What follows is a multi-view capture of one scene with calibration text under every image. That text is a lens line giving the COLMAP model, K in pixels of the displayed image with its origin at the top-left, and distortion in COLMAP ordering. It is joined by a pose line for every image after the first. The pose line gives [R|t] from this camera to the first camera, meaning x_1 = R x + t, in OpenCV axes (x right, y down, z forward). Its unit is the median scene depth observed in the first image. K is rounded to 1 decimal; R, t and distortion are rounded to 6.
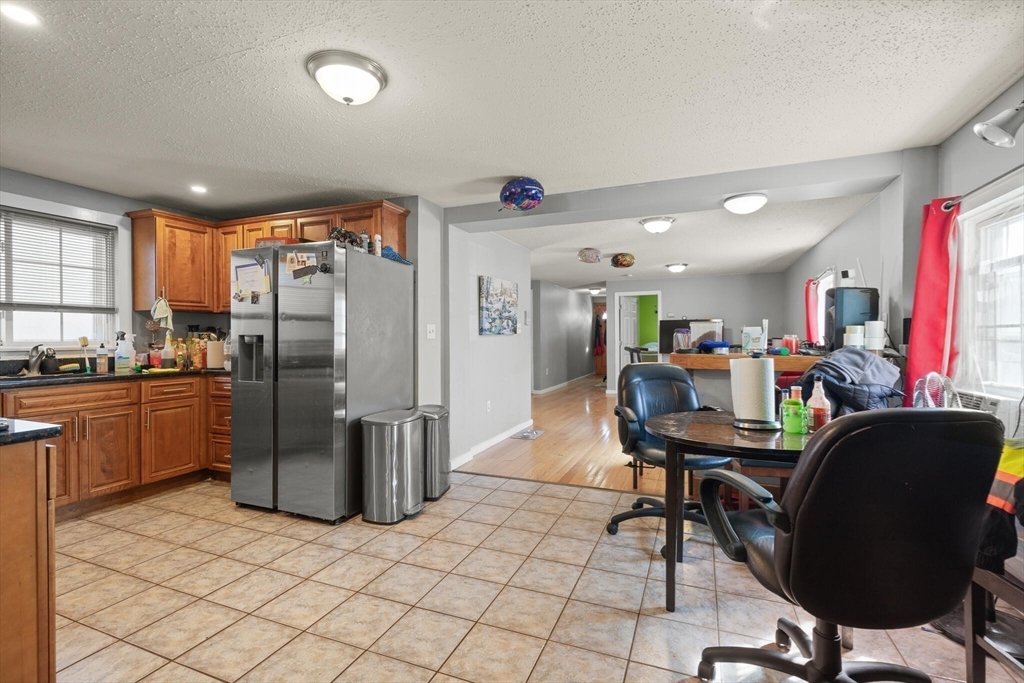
lens RADIAL K [[465.2, 0, 517.1], [0, 465.2, 339.0], [0, 0, 1]] dist [0.006178, 0.000950]
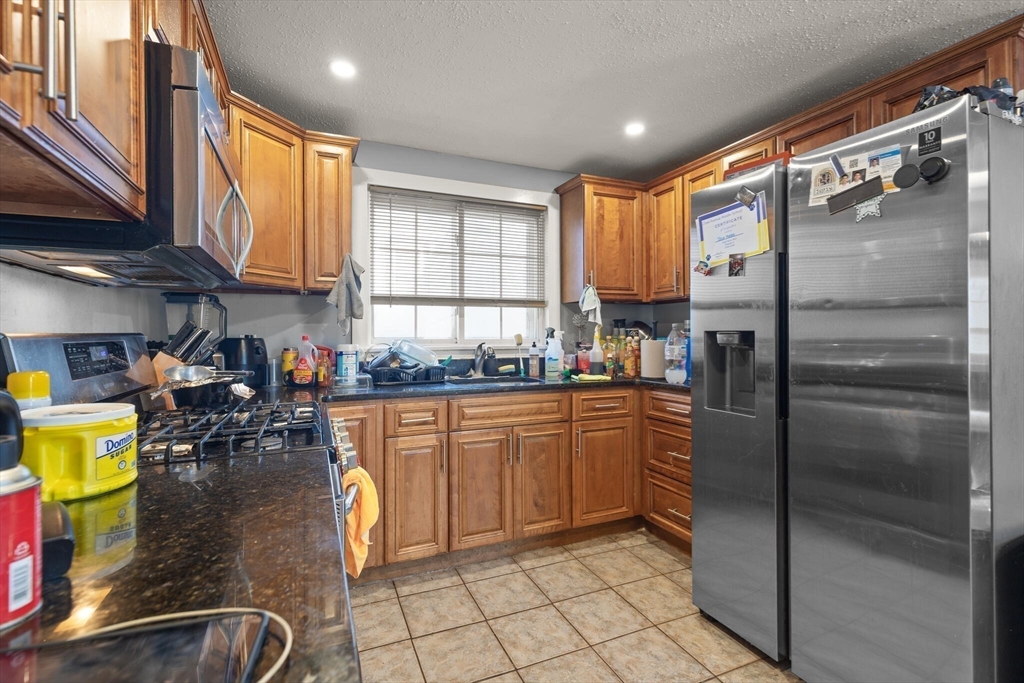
lens RADIAL K [[465.2, 0, 509.7], [0, 465.2, 329.6], [0, 0, 1]] dist [0.006178, 0.000950]
pose [[0.716131, -0.007269, -0.697928, -0.324042], [-0.002766, 0.999908, -0.013252, -0.001581], [0.697960, 0.011420, 0.716045, 0.358178]]
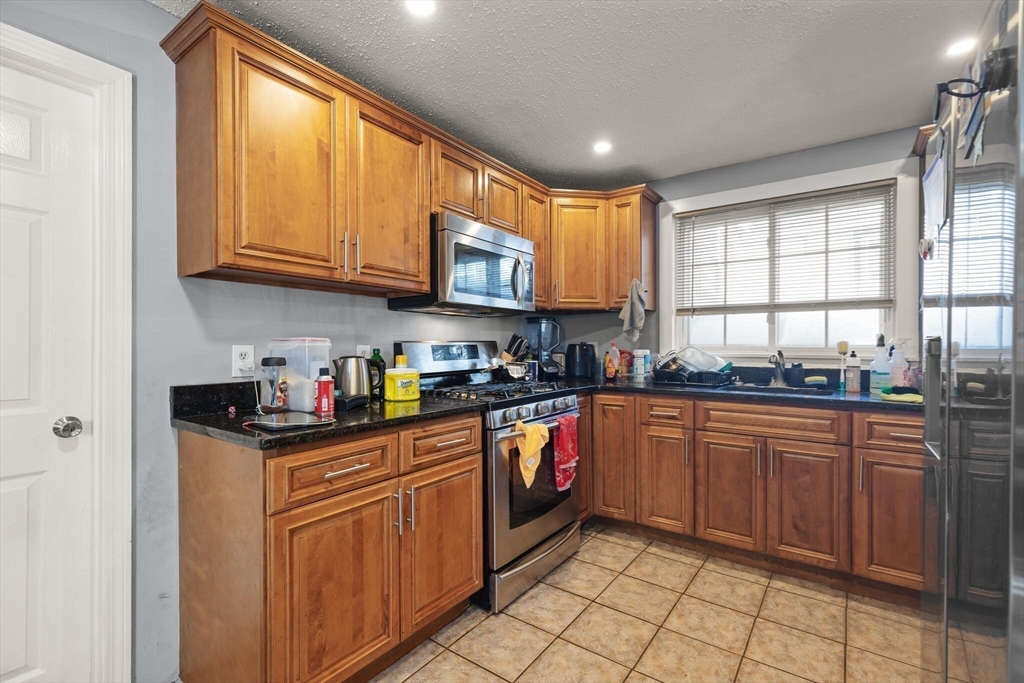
lens RADIAL K [[465.2, 0, 522.2], [0, 465.2, 346.3], [0, 0, 1]] dist [0.006178, 0.000950]
pose [[-0.228892, 0.011324, -0.973386, -0.079569], [-0.002738, 0.999921, 0.012276, -0.004518], [0.973448, 0.005475, -0.228843, 0.664095]]
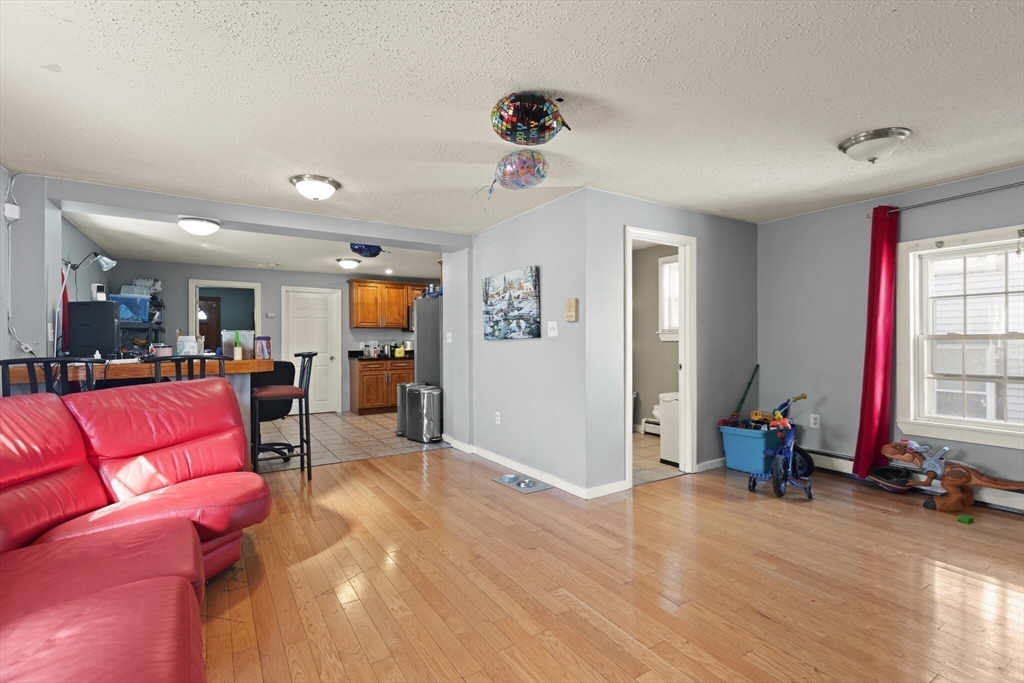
lens RADIAL K [[465.2, 0, 510.6], [0, 465.2, 342.4], [0, 0, 1]] dist [0.006178, 0.000950]
pose [[-0.575173, 0.009873, -0.817972, 0.920368], [0.003327, 0.999947, 0.009731, -0.016870], [0.818025, 0.002876, -0.575175, 2.129060]]
